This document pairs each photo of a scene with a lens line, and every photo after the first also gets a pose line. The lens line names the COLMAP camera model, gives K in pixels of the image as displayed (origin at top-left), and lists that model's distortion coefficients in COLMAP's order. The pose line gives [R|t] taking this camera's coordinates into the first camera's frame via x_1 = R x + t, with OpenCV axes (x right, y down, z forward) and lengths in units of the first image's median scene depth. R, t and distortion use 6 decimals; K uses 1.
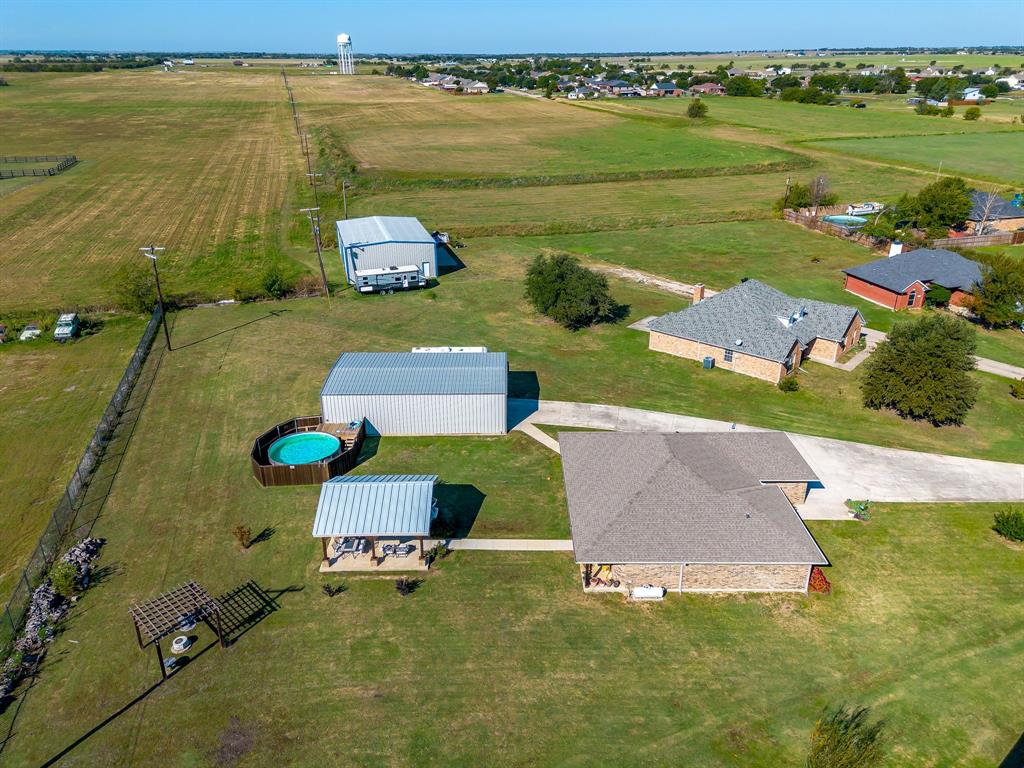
lens RADIAL K [[701.9, 0, 512.0], [0, 701.9, 384.0], [0, 0, 1]] dist [0.004777, -0.000574]
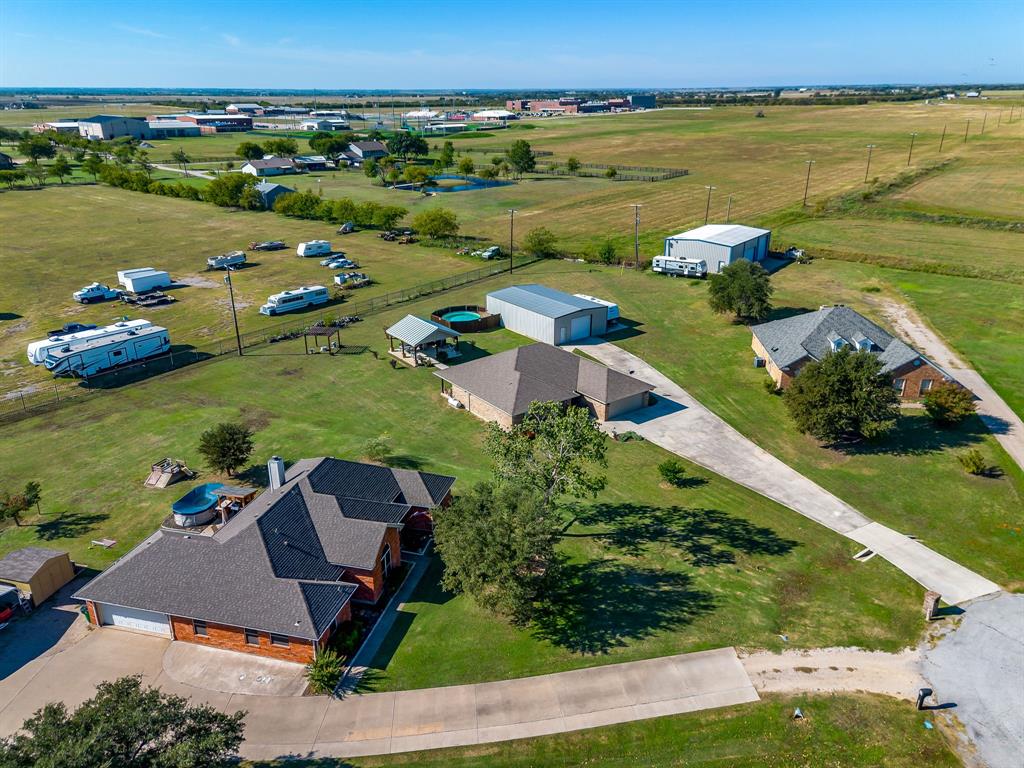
lens RADIAL K [[701.9, 0, 512.0], [0, 701.9, 384.0], [0, 0, 1]] dist [0.004777, -0.000574]
pose [[0.589435, 0.300064, -0.750019, 0.681524], [-0.329529, 0.937005, 0.115897, 0.002037], [0.737548, 0.178839, 0.651183, -0.011053]]
